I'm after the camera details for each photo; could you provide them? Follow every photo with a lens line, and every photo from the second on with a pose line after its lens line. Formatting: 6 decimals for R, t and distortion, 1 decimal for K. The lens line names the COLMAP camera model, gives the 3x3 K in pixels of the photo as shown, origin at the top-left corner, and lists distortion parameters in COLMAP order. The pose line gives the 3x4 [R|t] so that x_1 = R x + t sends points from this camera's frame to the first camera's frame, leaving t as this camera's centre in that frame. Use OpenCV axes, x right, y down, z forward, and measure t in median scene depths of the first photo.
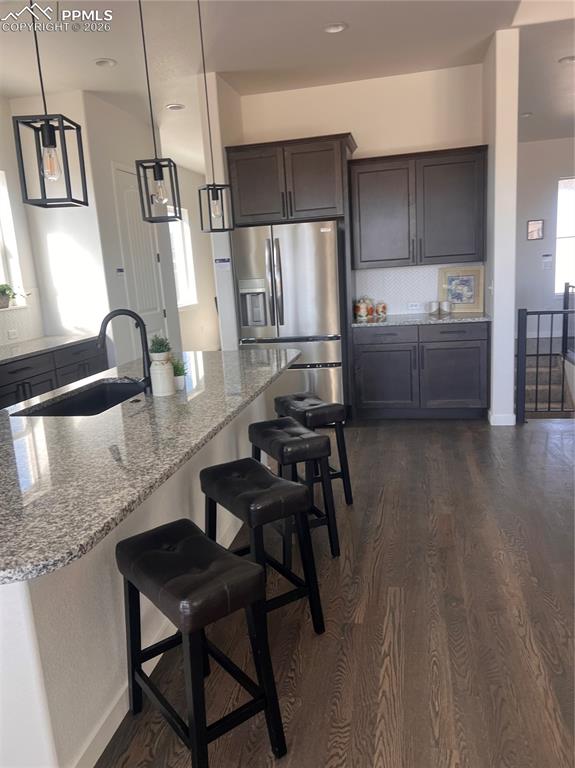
lens RADIAL K [[579.0, 0, 288.0], [0, 579.0, 383.3], [0, 0, 1]] dist [0.052849, -0.057542]
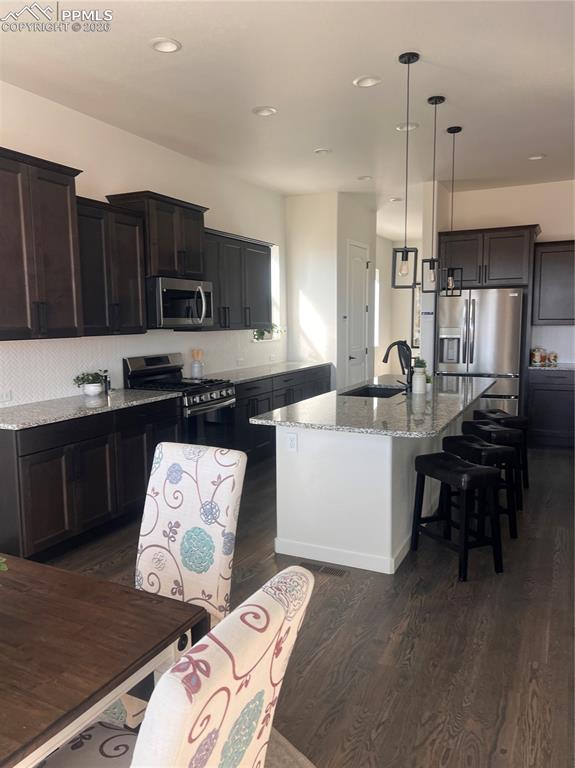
lens RADIAL K [[579.0, 0, 286.9], [0, 579.0, 386.0], [0, 0, 1]] dist [0.052849, -0.057542]
pose [[0.968277, 0.078914, -0.237091, -0.097017], [-0.096837, 0.993181, -0.064910, 0.075236], [0.230352, 0.085810, 0.969316, -0.369464]]
